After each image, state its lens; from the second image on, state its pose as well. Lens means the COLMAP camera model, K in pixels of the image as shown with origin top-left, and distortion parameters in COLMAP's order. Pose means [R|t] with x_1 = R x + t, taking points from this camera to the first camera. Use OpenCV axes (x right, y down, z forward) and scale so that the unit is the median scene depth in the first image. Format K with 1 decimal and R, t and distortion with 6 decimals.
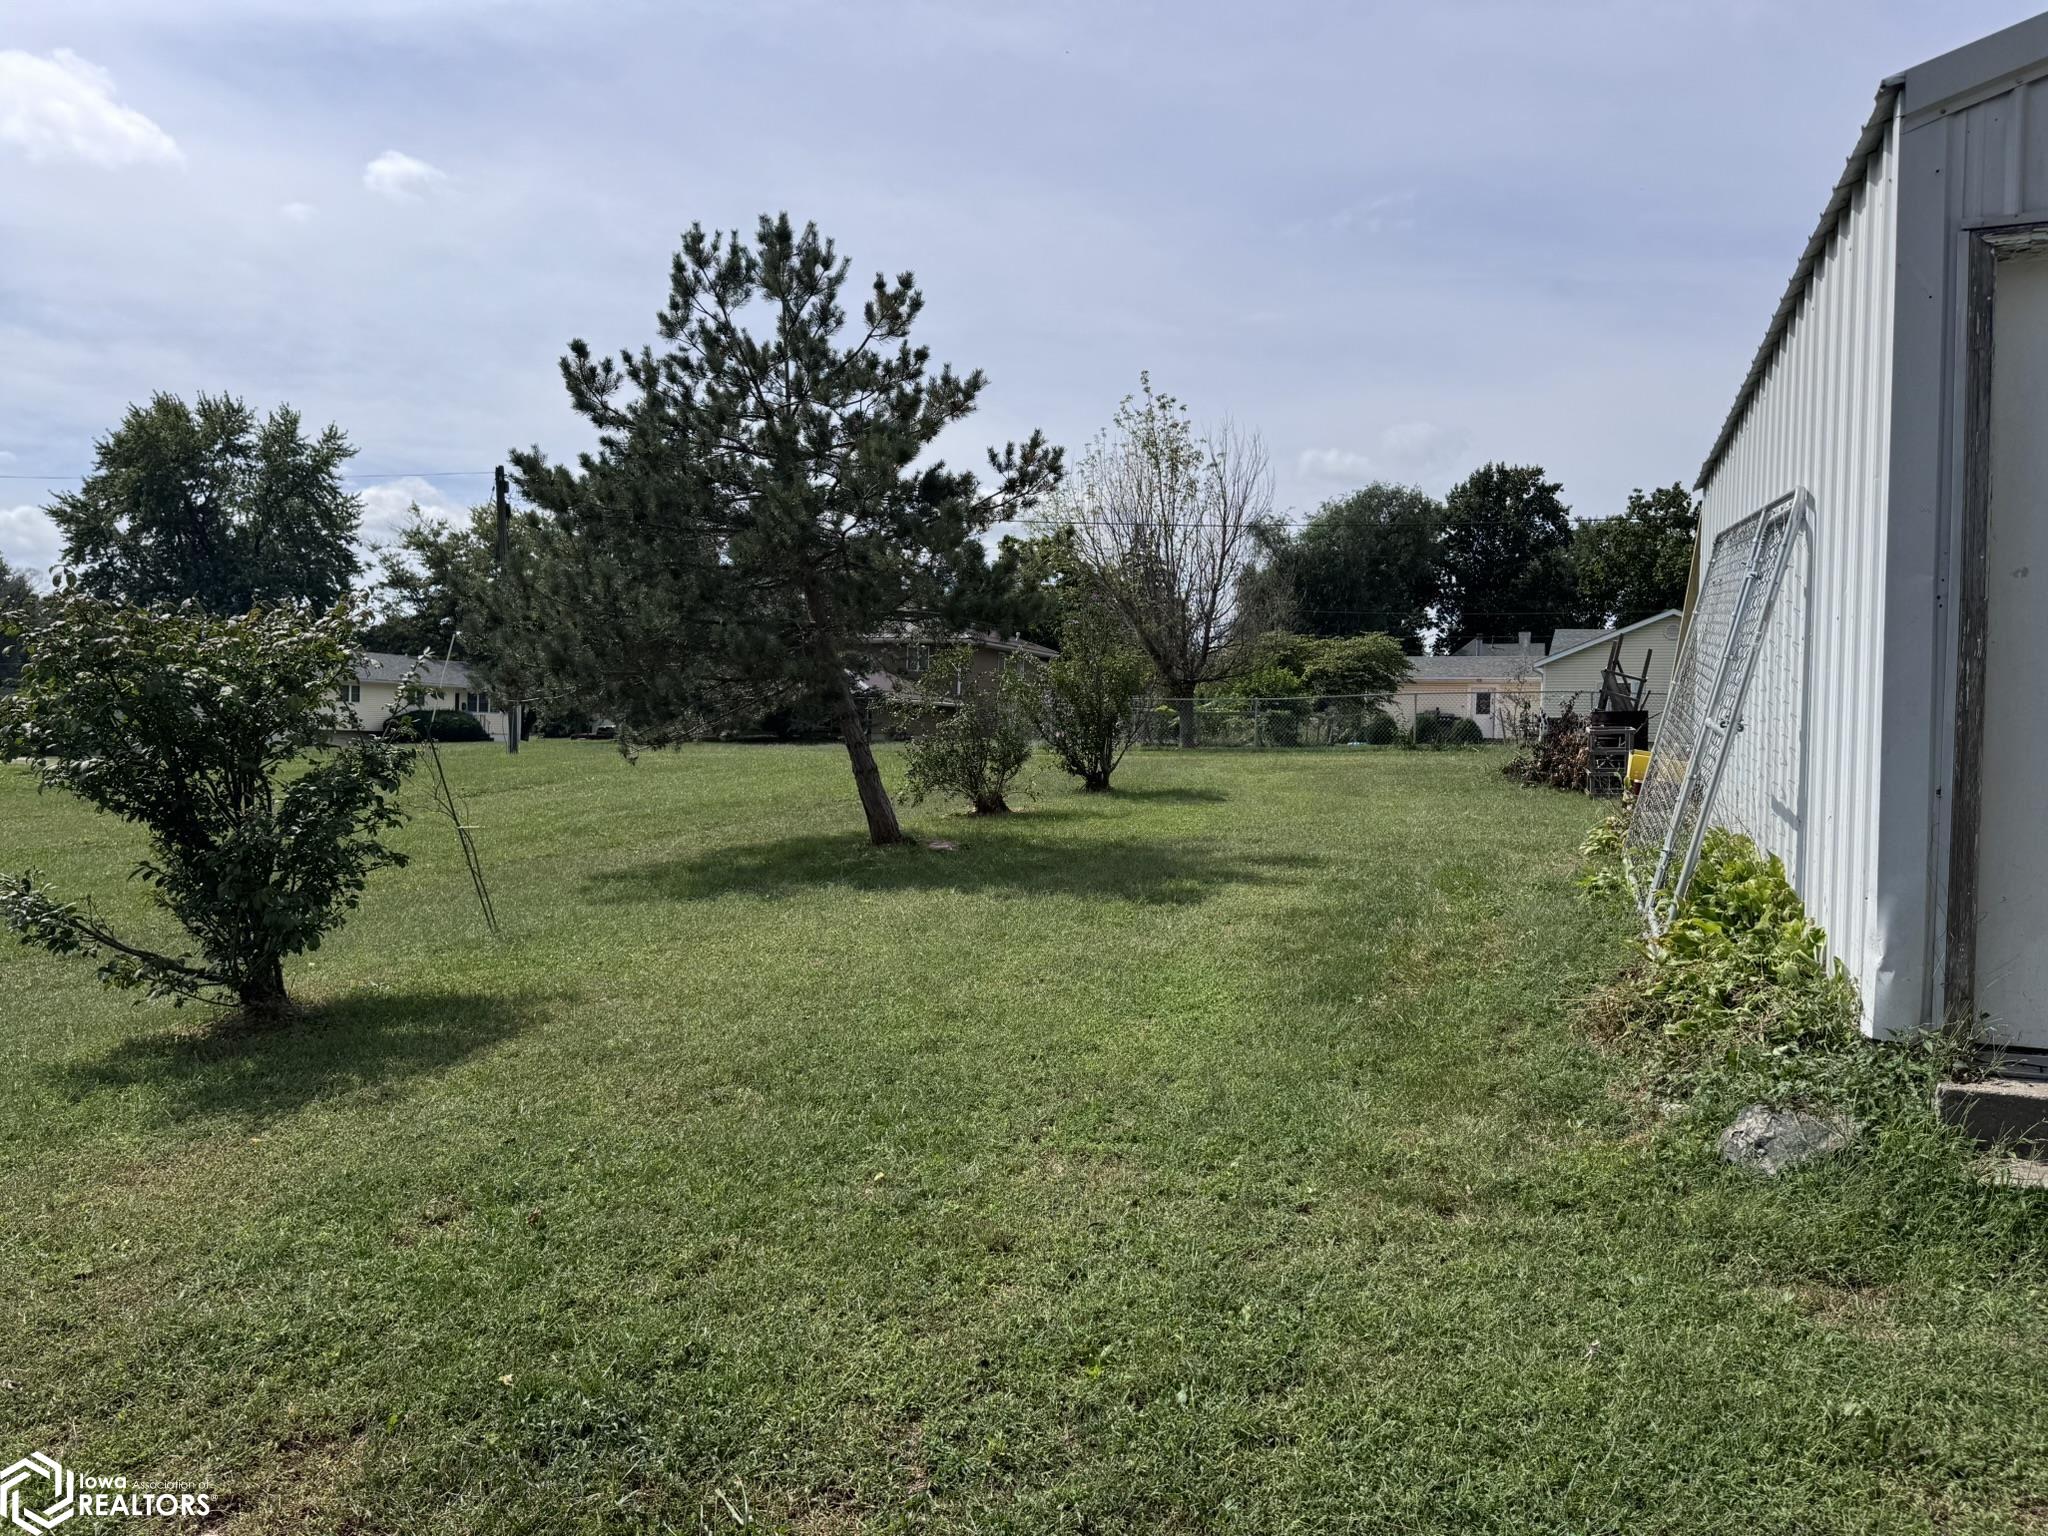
lens RADIAL K [[1448.6, 0, 1023.6], [0, 1448.6, 772.9], [0, 0, 1]] dist [0.091372, -0.086091]
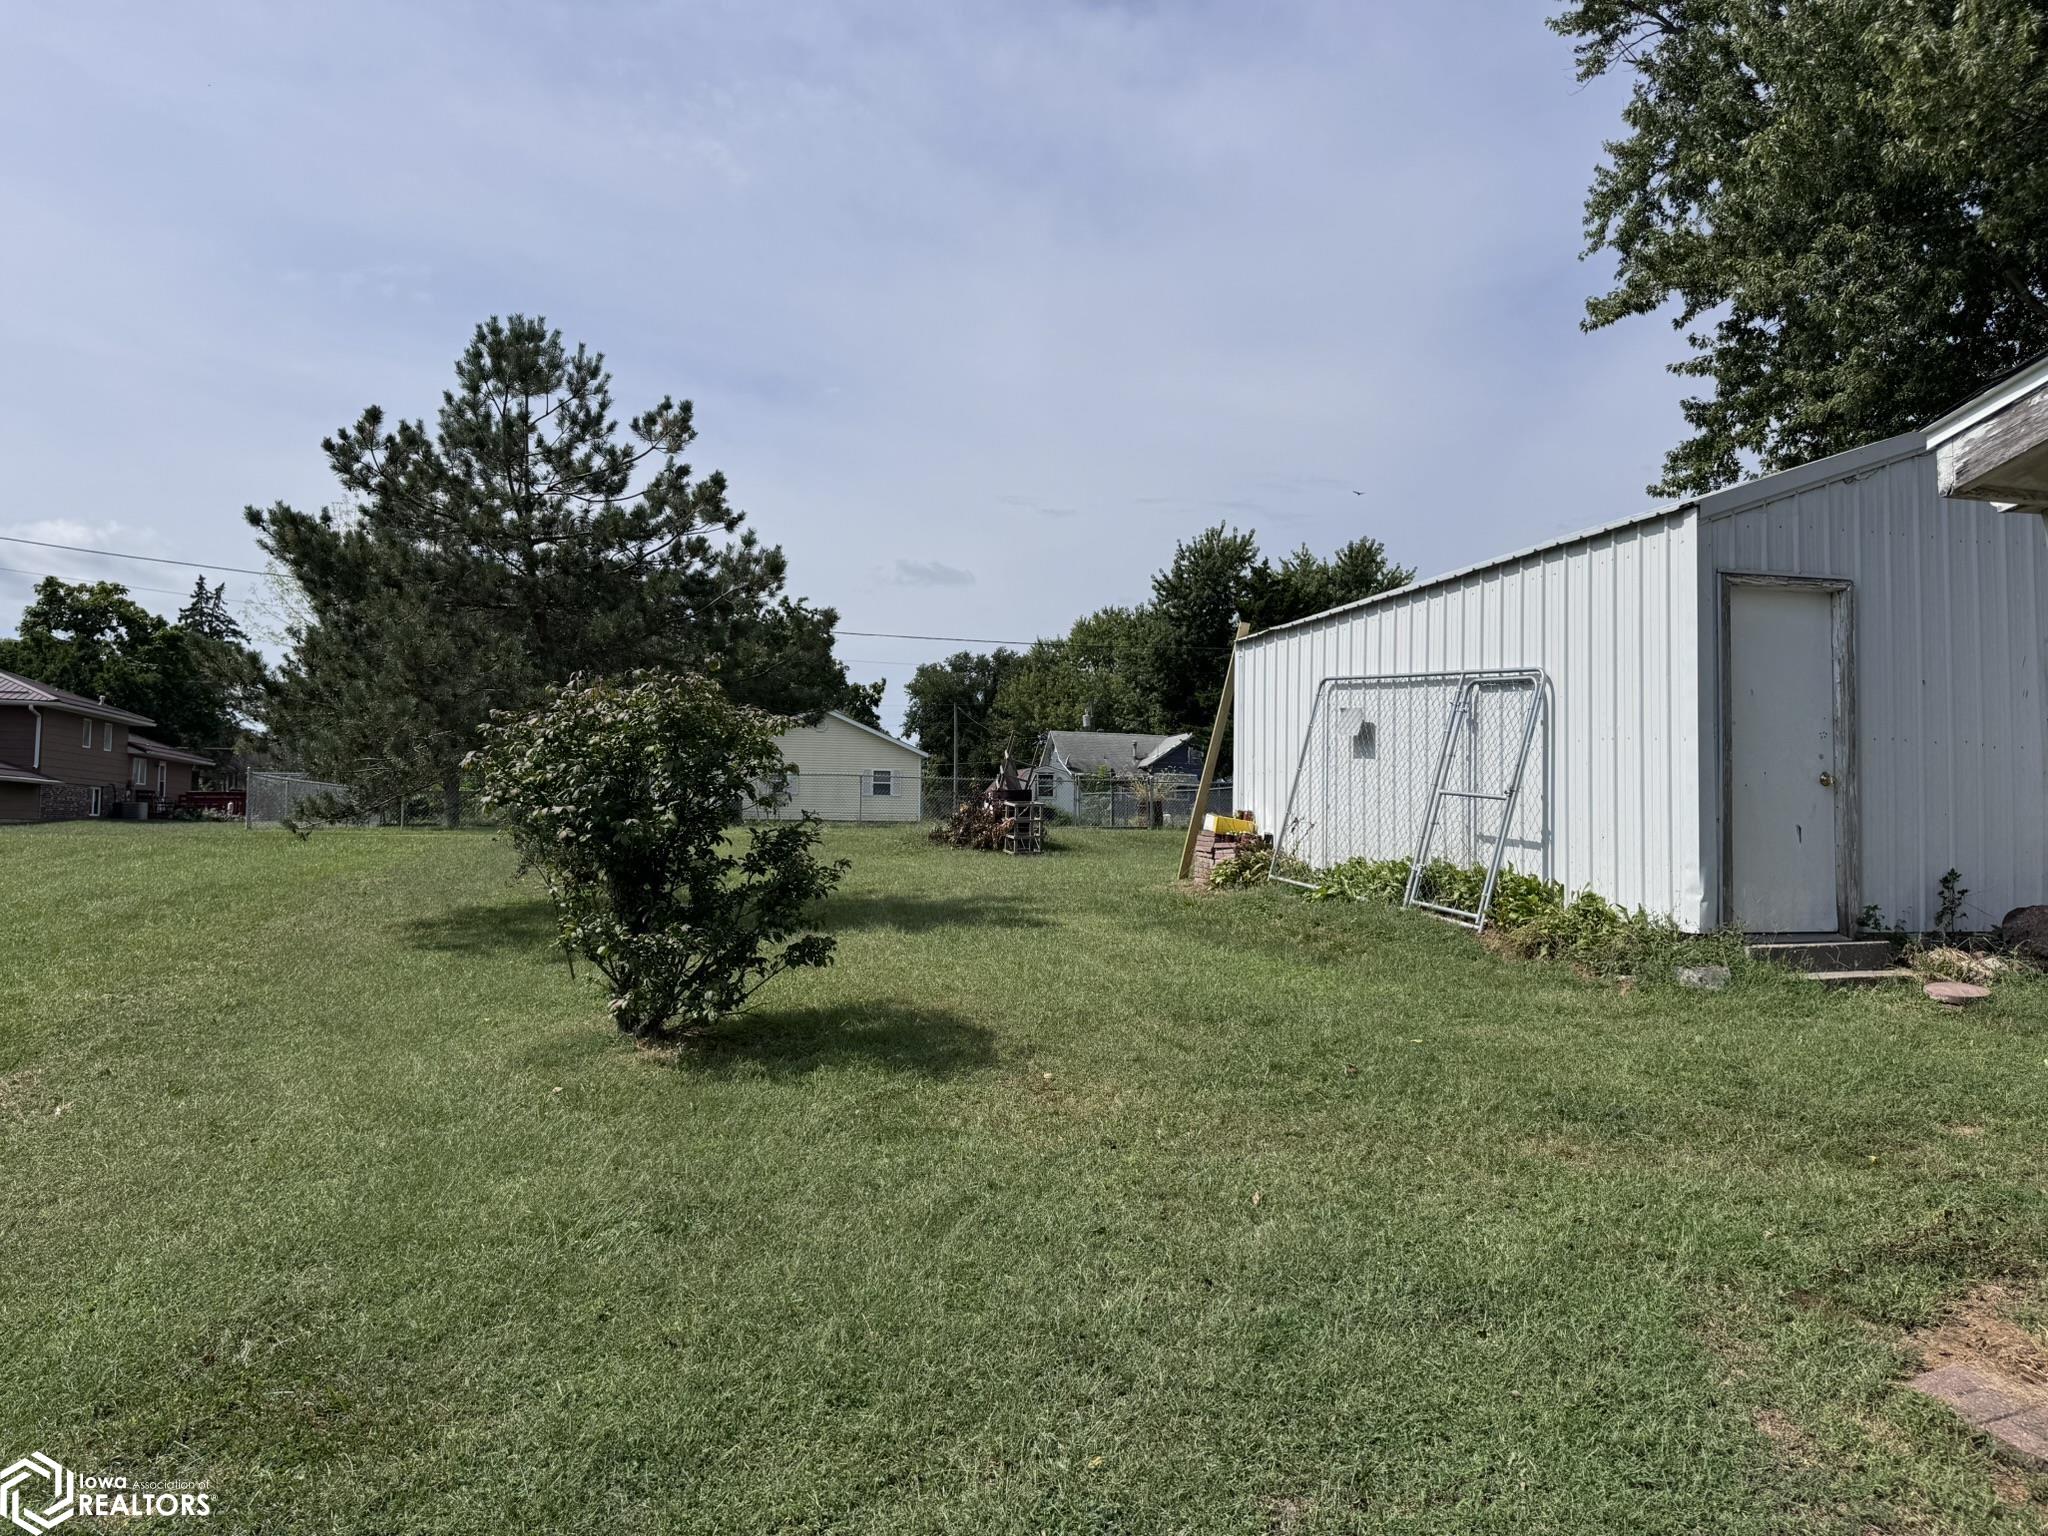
lens RADIAL K [[1448.6, 0, 1025.9], [0, 1448.6, 765.7], [0, 0, 1]] dist [0.091372, -0.086091]
pose [[0.790779, 0.014787, 0.611923, -0.537311], [0.023085, 0.998276, -0.053956, 0.009551], [-0.611666, 0.056793, 0.789075, -0.039847]]
